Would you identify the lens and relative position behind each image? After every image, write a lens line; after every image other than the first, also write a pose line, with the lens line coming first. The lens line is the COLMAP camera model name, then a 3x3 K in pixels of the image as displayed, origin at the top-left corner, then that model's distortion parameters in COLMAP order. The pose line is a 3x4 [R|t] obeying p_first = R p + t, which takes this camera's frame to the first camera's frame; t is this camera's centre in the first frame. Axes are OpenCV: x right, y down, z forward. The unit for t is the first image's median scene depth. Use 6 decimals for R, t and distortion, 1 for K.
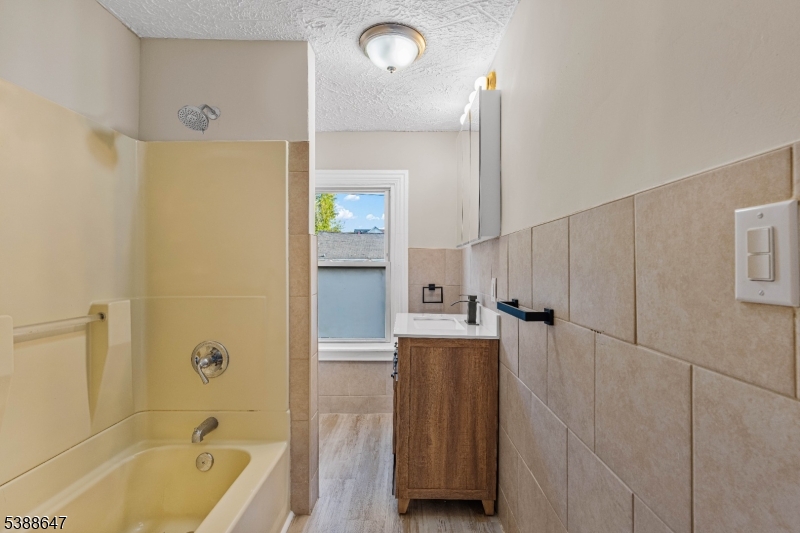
lens RADIAL K [[365.0, 0, 400.0], [0, 365.0, 266.5], [0, 0, 1]] dist [-0.000456, 0.000266]
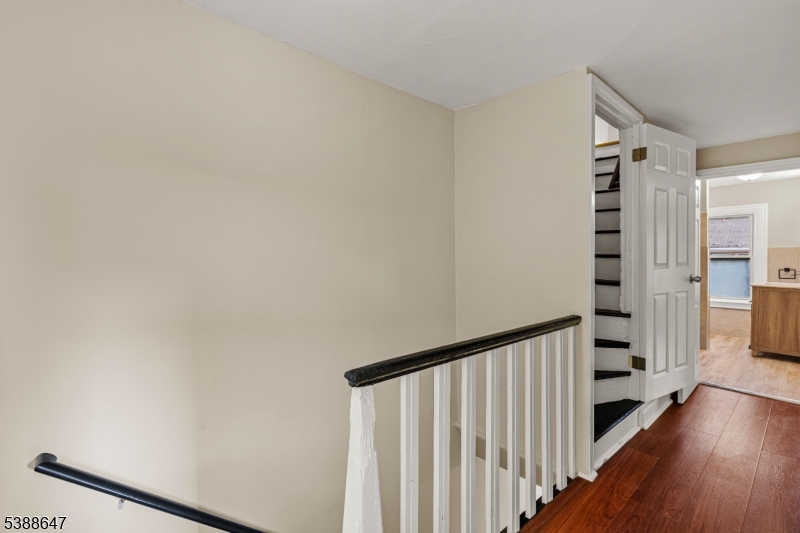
lens RADIAL K [[365.0, 0, 400.0], [0, 365.0, 266.5], [0, 0, 1]] dist [-0.000456, 0.000266]
pose [[0.673484, 0.008541, -0.739153, 0.131868], [0.009490, 0.999751, 0.020198, -0.010810], [0.739141, -0.020617, 0.673235, -1.513482]]
